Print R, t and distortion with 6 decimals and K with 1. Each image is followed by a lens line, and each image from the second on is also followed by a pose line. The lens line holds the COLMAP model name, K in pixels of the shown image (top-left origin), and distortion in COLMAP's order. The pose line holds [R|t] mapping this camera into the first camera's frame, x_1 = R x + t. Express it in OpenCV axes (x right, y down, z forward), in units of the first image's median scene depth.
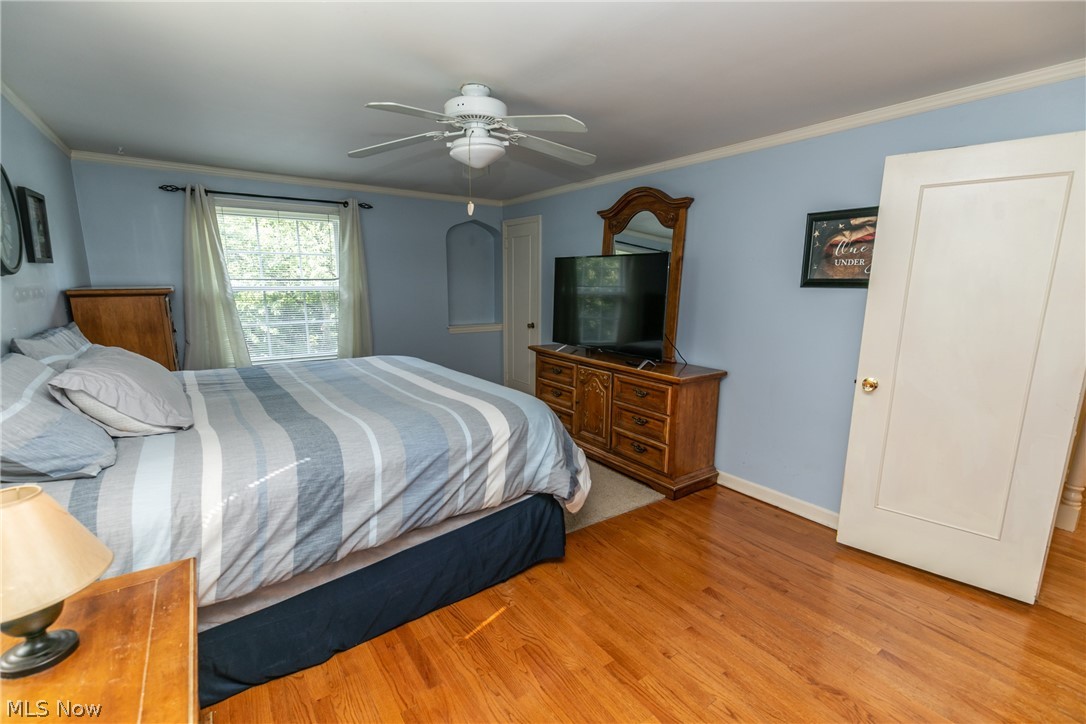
lens RADIAL K [[486.8, 0, 543.0], [0, 486.8, 362.1], [0, 0, 1]] dist [0.004174, 0.000127]
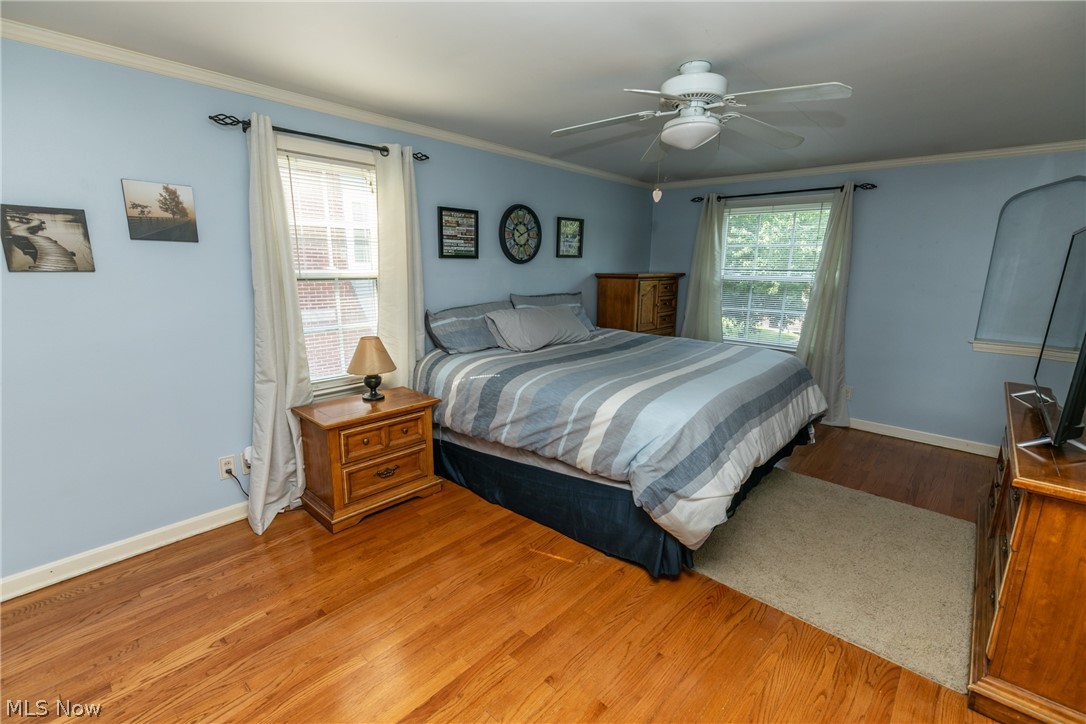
lens RADIAL K [[486.8, 0, 545.8], [0, 486.8, 362.3], [0, 0, 1]] dist [0.004174, 0.000127]
pose [[0.227553, 0.189757, -0.955098, 0.951738], [-0.181525, 0.971903, 0.149847, -0.098631], [0.956697, 0.139276, 0.255605, 0.644609]]
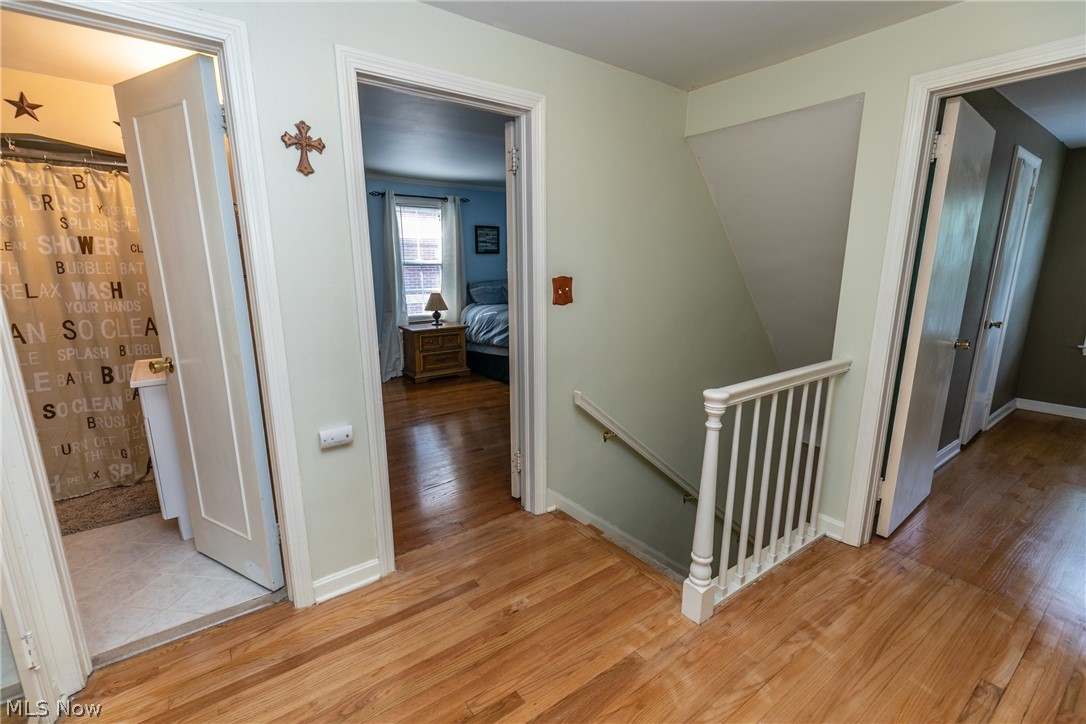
lens RADIAL K [[486.8, 0, 542.3], [0, 486.8, 368.9], [0, 0, 1]] dist [0.004174, 0.000127]
pose [[0.030221, 0.208044, -0.977653, 2.387543], [-0.178560, 0.963489, 0.199510, -0.117516], [0.983465, 0.168540, 0.066266, 1.012649]]
